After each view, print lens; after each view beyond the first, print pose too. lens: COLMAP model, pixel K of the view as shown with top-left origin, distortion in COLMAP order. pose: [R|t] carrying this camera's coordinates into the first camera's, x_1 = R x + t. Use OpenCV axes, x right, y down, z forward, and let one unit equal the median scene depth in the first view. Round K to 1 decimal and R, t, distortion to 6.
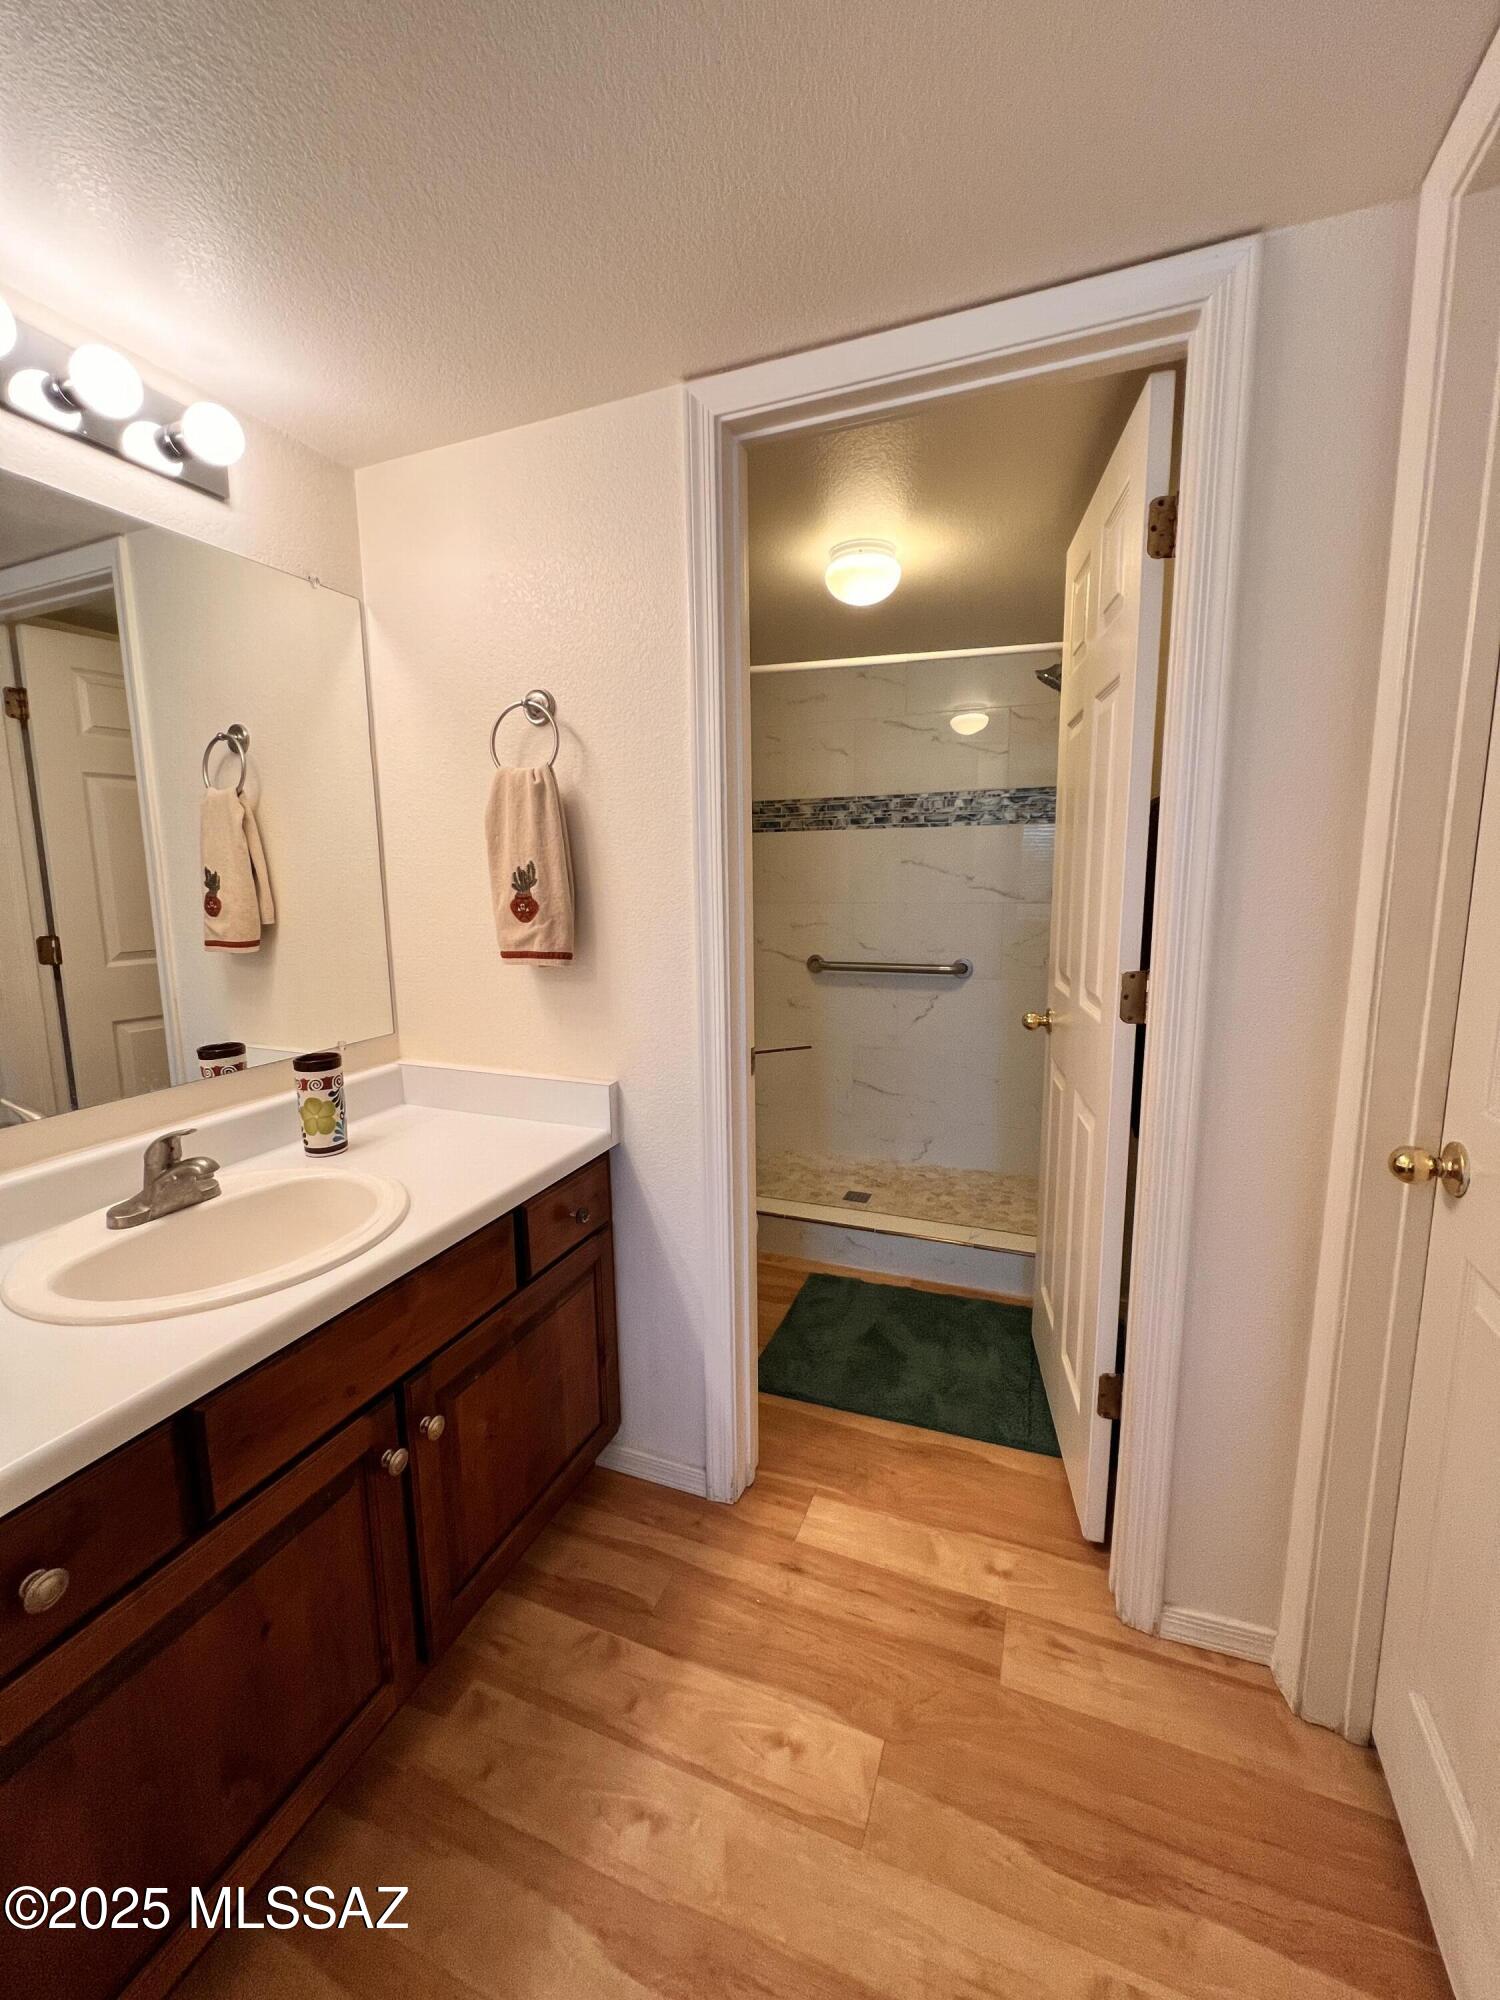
lens RADIAL K [[798.3, 0, 751.2], [0, 798.3, 997.0], [0, 0, 1]] dist [-0.002475, 0.000362]
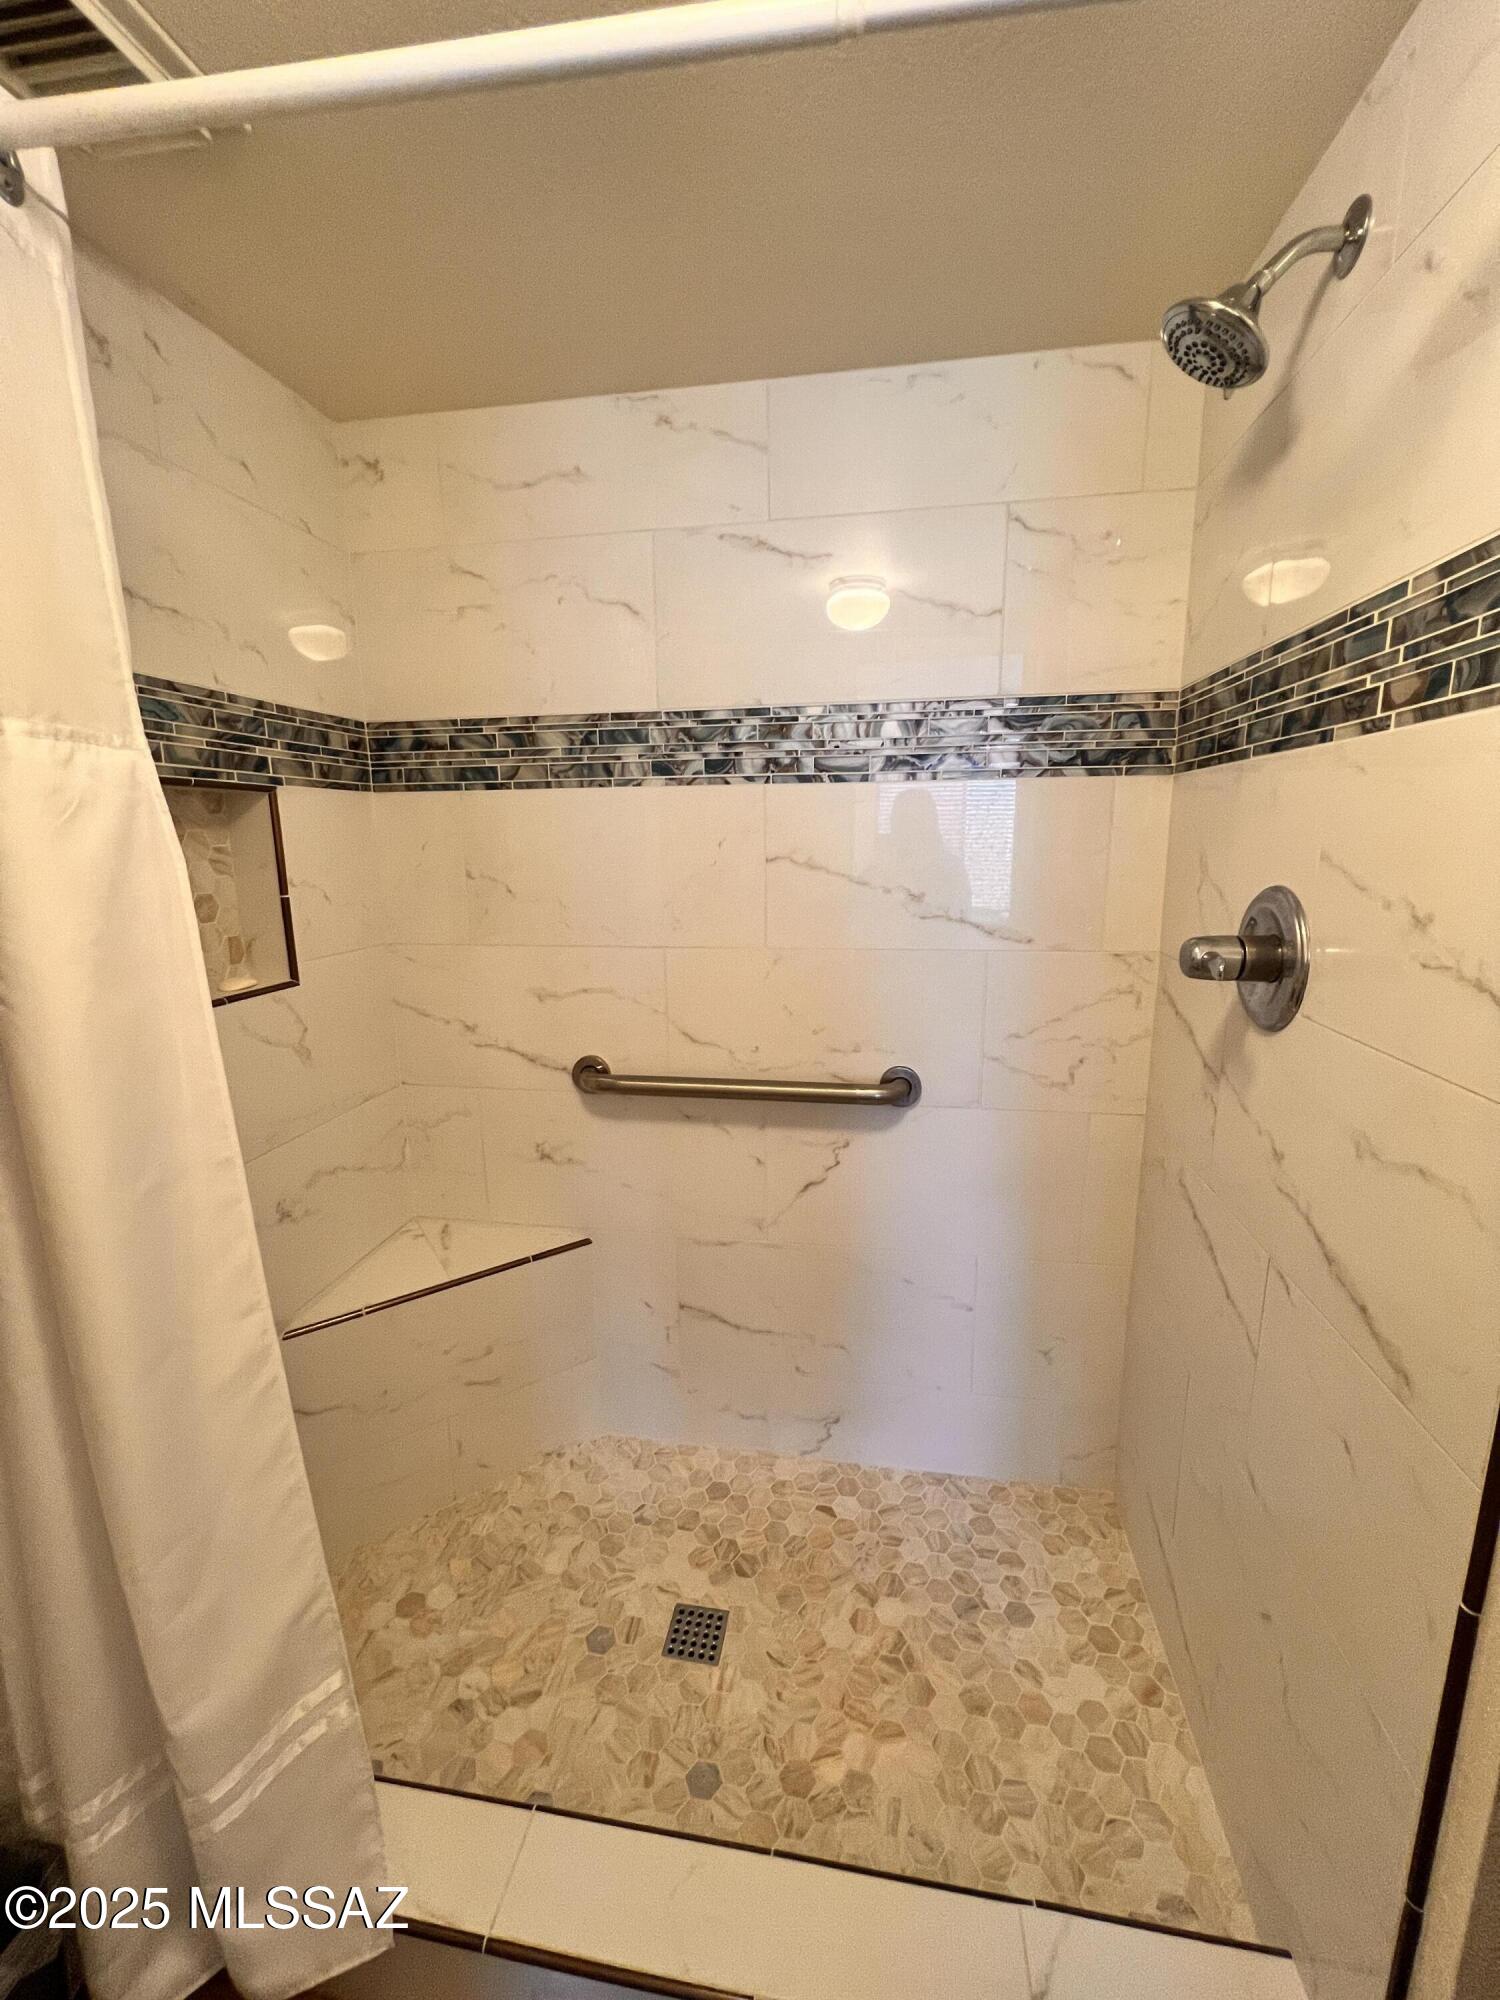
lens RADIAL K [[798.3, 0, 751.2], [0, 798.3, 997.0], [0, 0, 1]] dist [-0.002475, 0.000362]
pose [[0.977641, -0.040157, 0.206410, 0.083010], [0.031447, 0.998478, 0.045309, -0.112514], [-0.207916, -0.037805, 0.977416, 0.557202]]
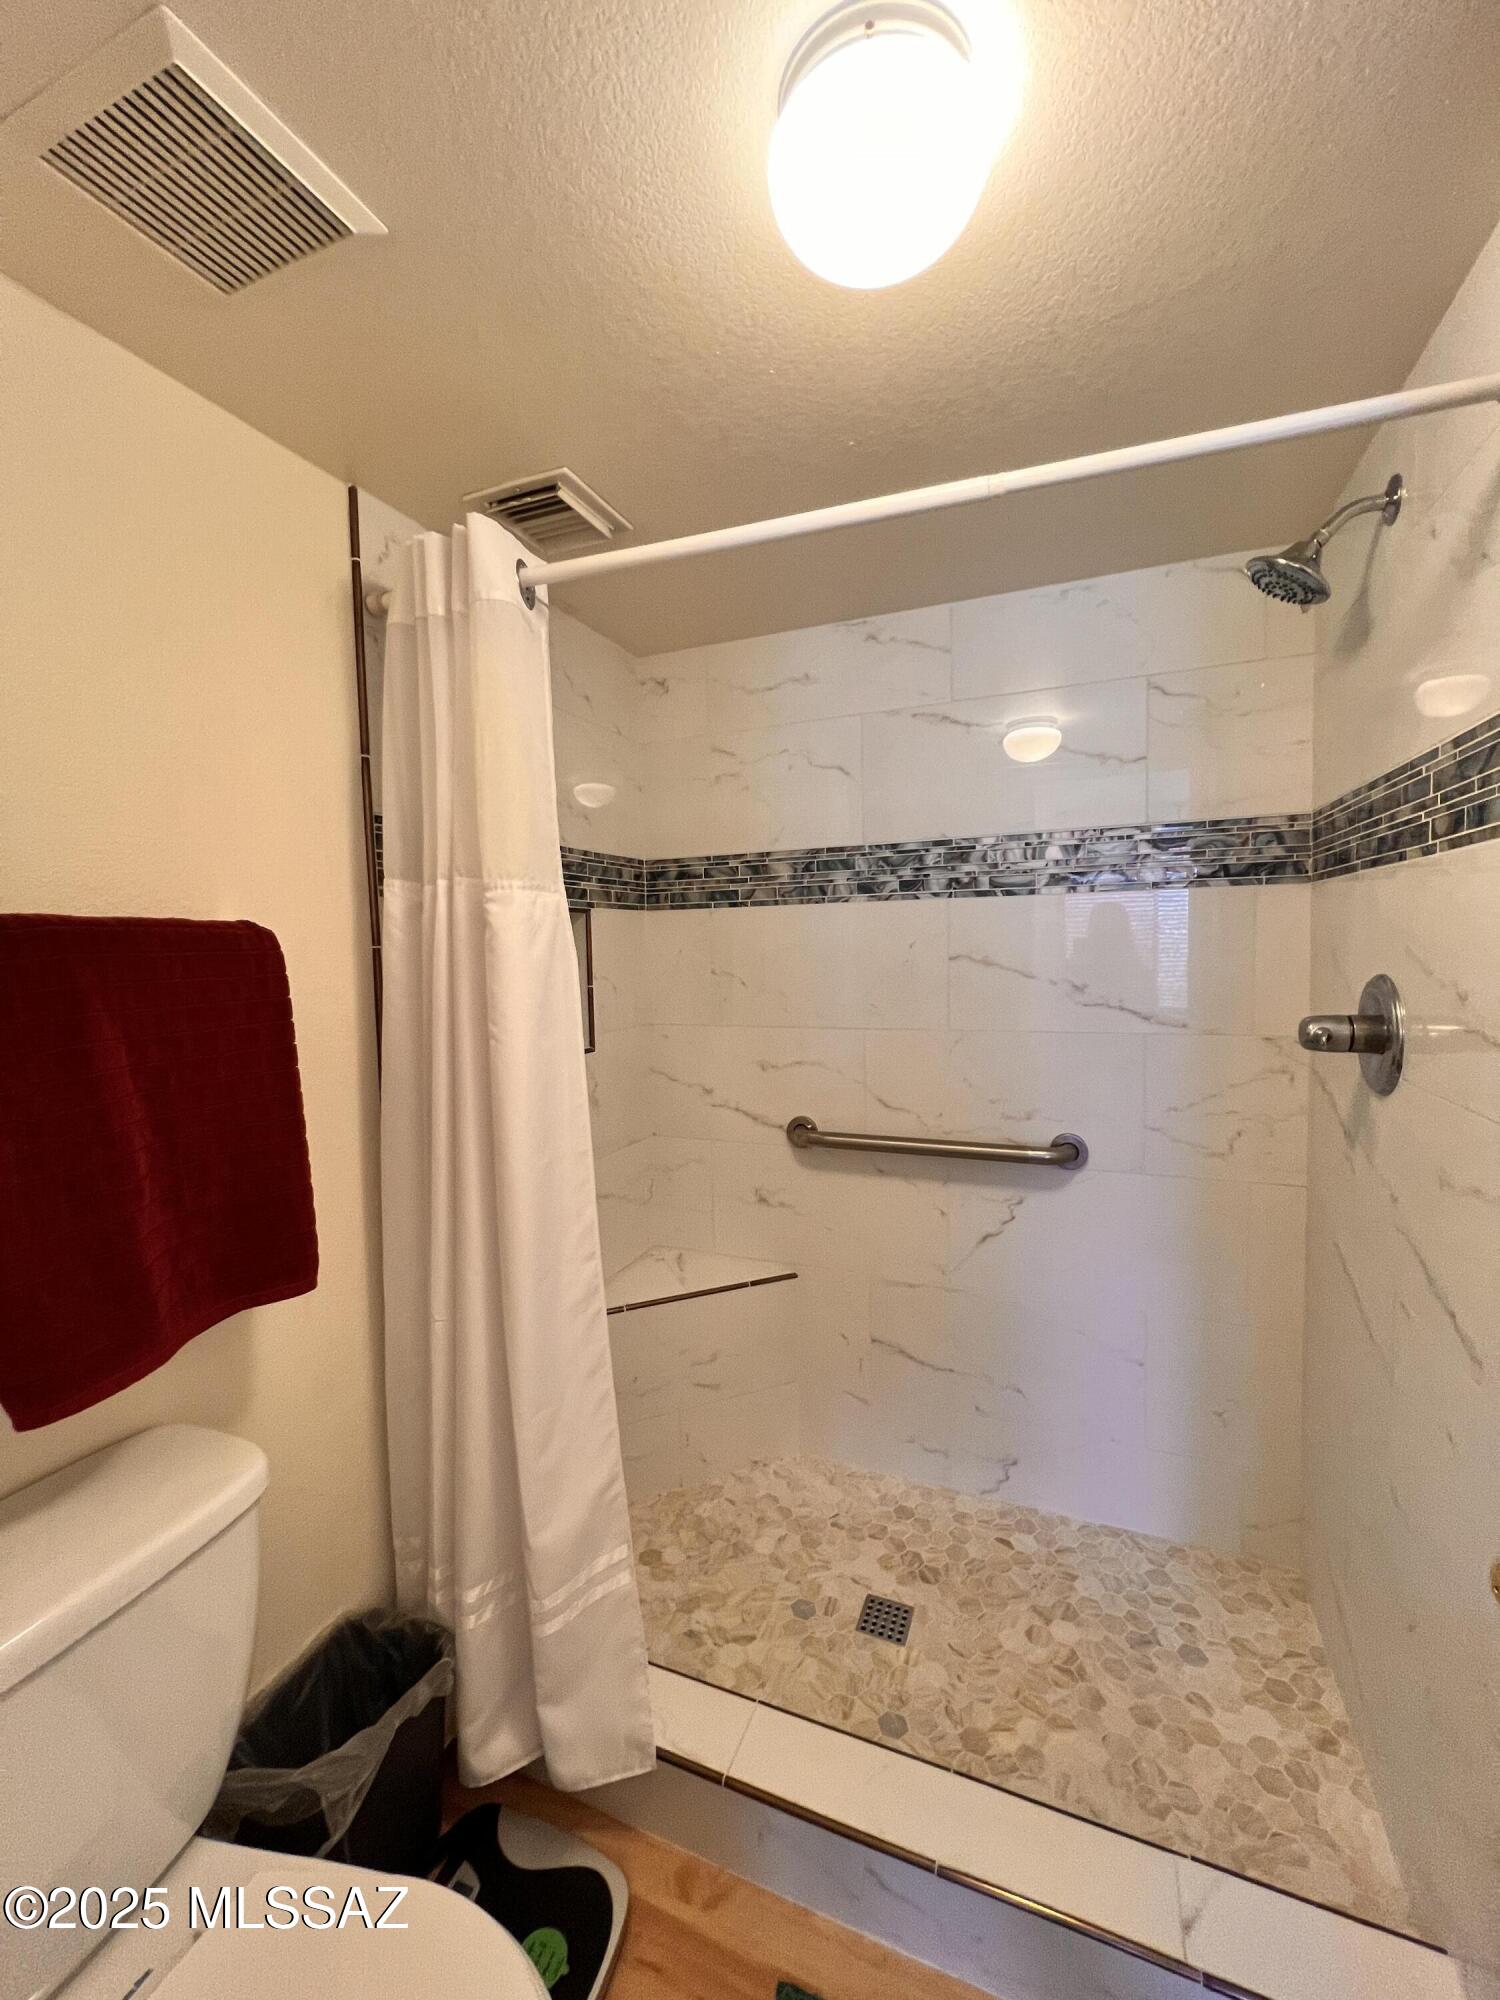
lens RADIAL K [[798.3, 0, 751.2], [0, 798.3, 997.0], [0, 0, 1]] dist [-0.002475, 0.000362]
pose [[0.999849, -0.009555, -0.014508, 0.057022], [0.008246, 0.996110, -0.087729, -0.094416], [0.015290, 0.087596, 0.996039, 0.443969]]
